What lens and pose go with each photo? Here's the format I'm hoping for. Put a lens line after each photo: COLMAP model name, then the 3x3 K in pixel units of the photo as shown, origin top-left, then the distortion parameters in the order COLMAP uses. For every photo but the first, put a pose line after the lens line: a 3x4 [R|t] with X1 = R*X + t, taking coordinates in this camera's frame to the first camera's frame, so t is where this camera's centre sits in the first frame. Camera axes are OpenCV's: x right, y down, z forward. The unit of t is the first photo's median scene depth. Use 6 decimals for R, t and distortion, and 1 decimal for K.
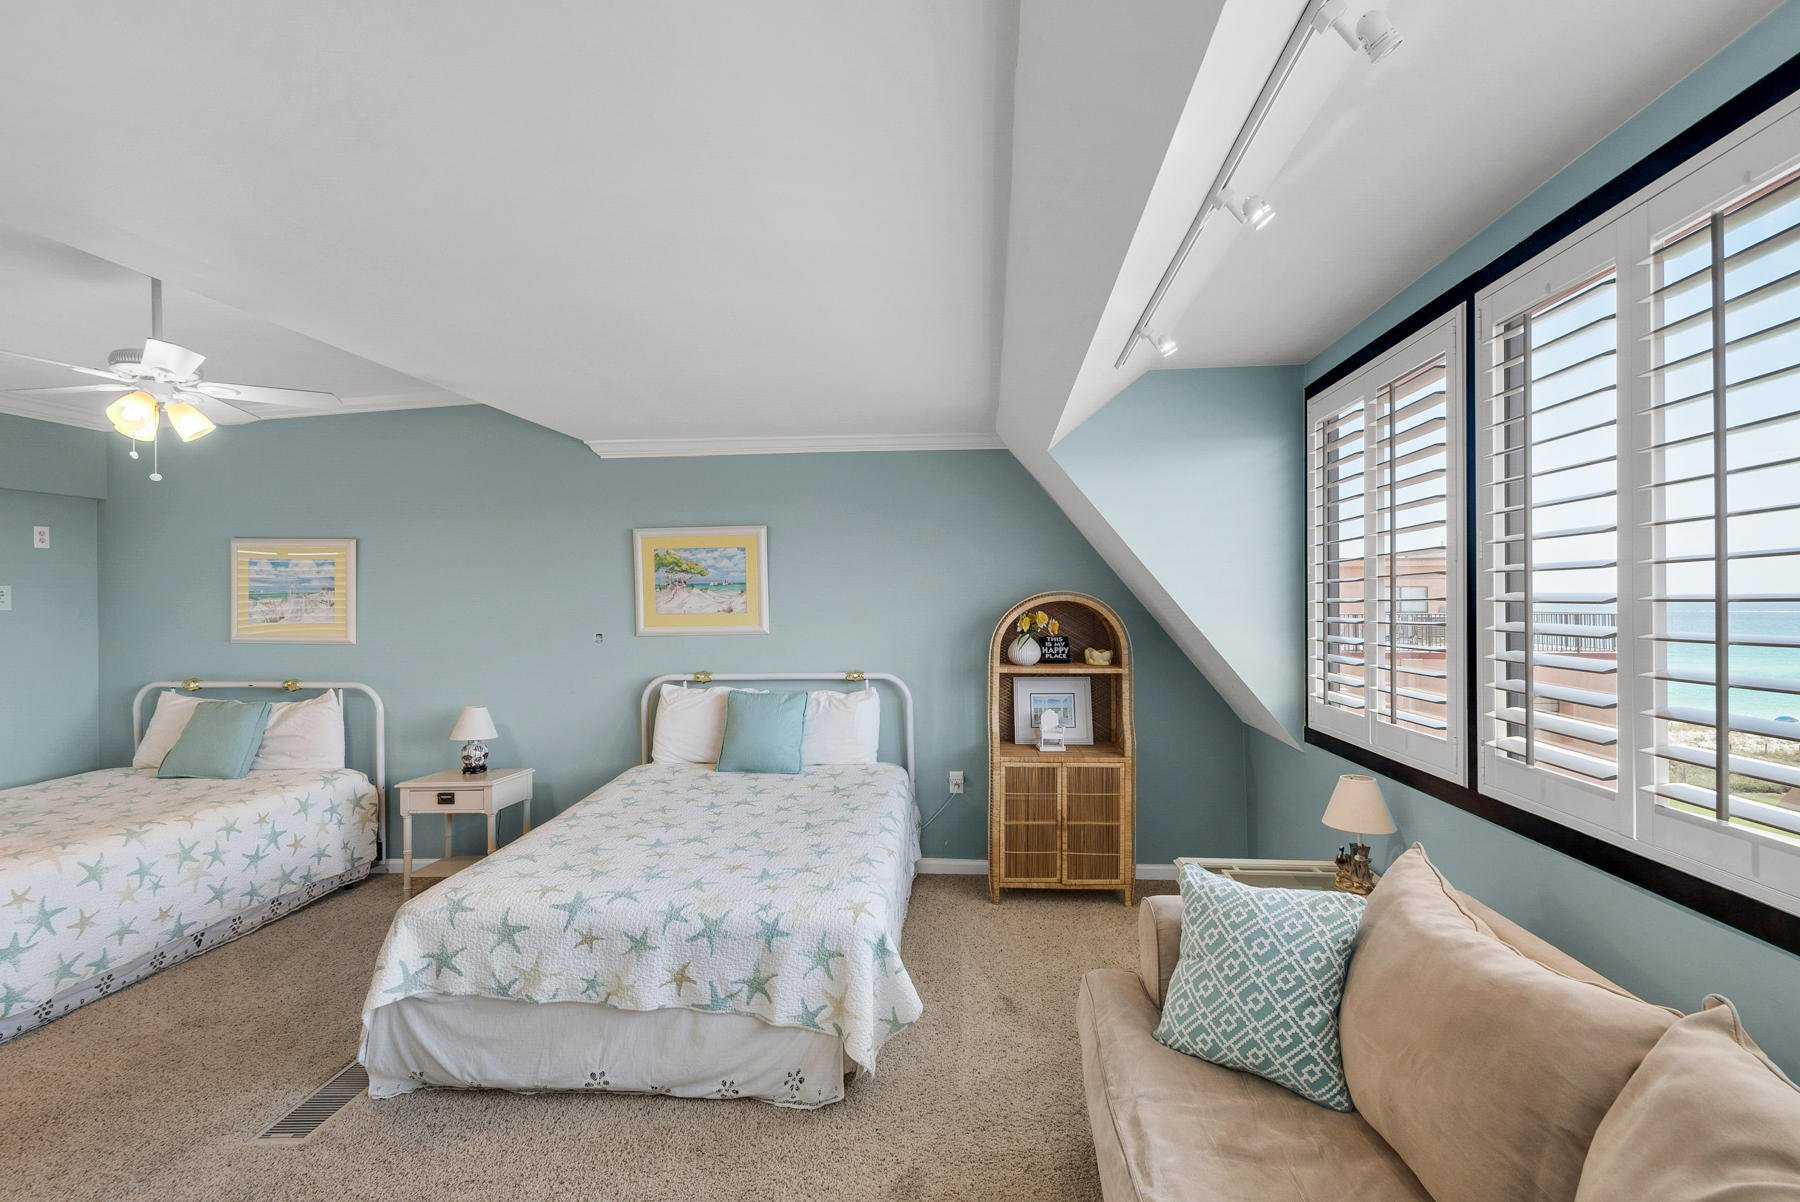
lens RADIAL K [[816.2, 0, 910.7], [0, 816.2, 601.9], [0, 0, 1]] dist [0.015234, 0.000429]
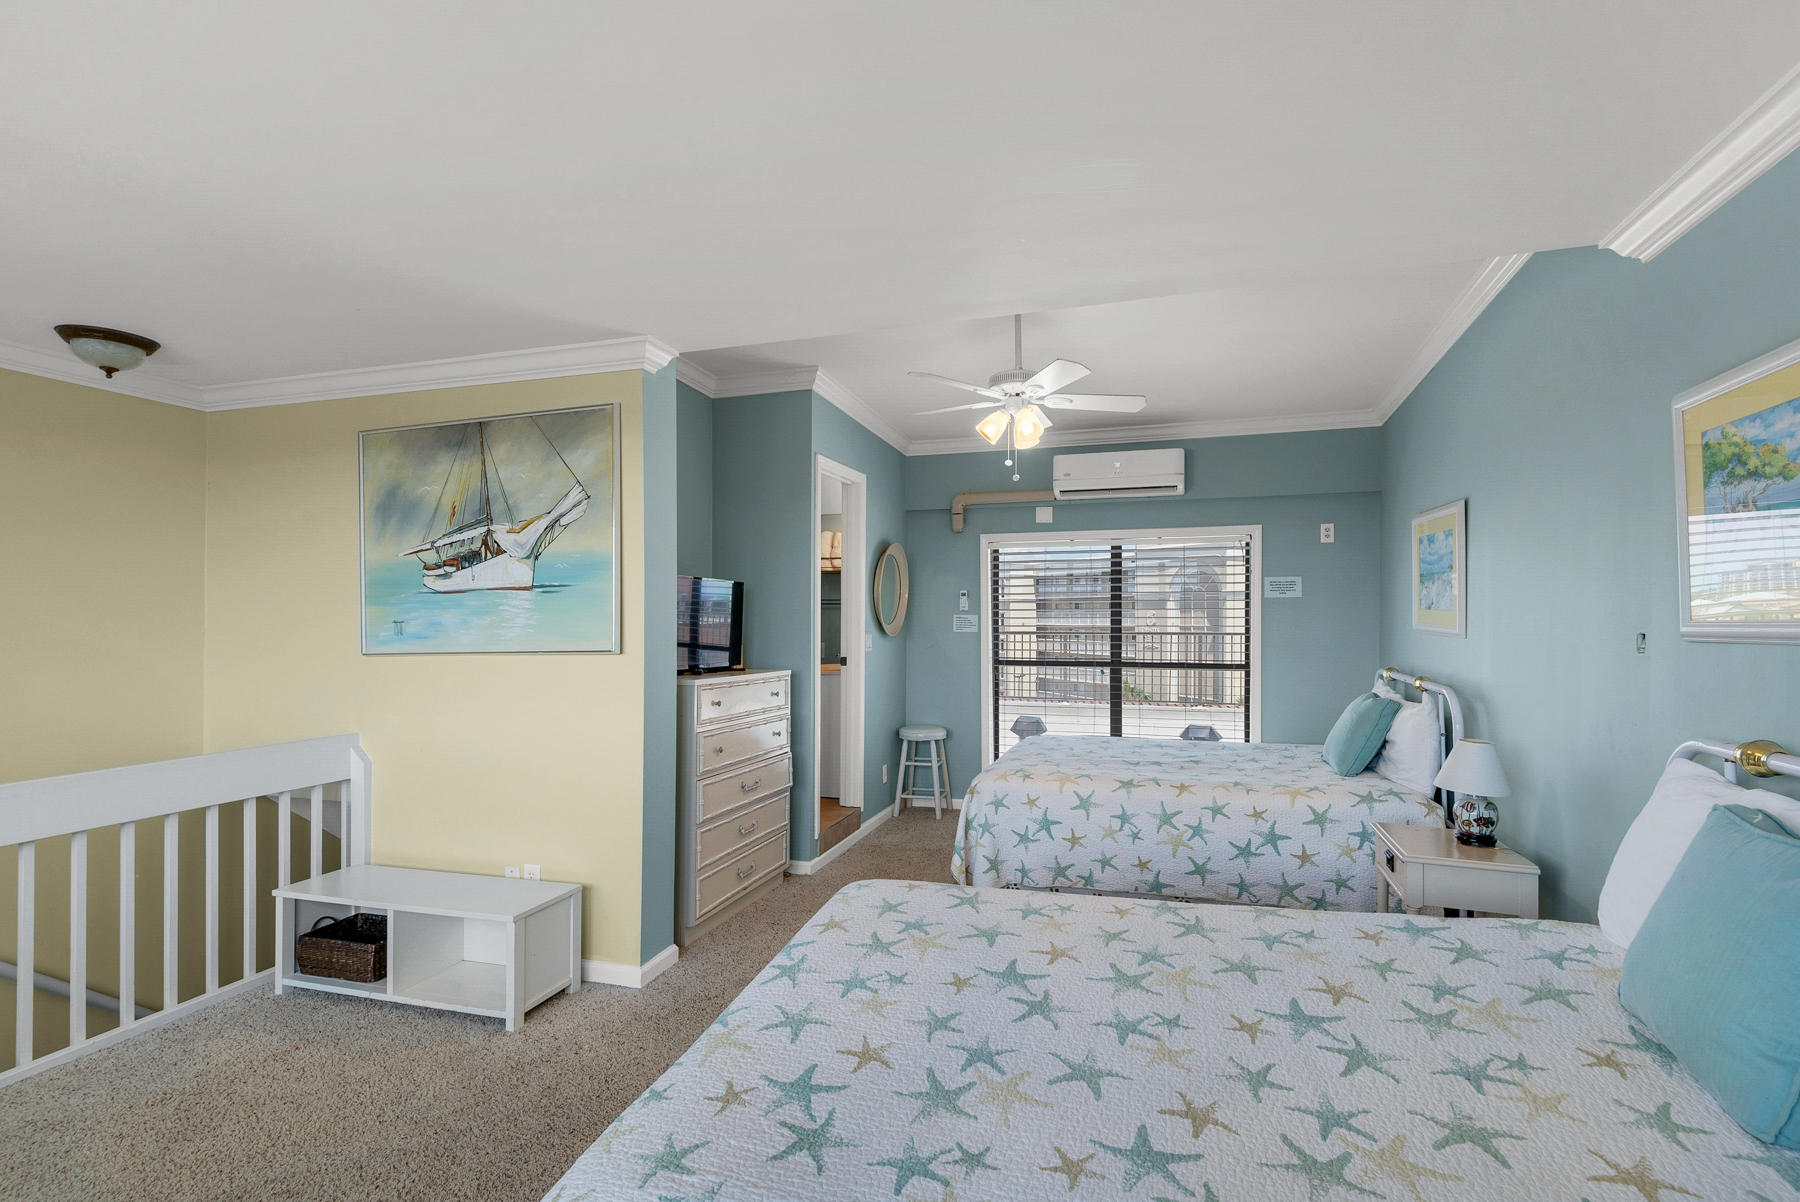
lens RADIAL K [[816.2, 0, 904.7], [0, 816.2, 611.0], [0, 0, 1]] dist [0.015234, 0.000429]
pose [[-0.192960, 0.006197, -0.981187, 0.204157], [-0.002546, 0.999974, 0.006817, 0.027745], [0.981203, 0.003813, -0.192939, 0.791564]]
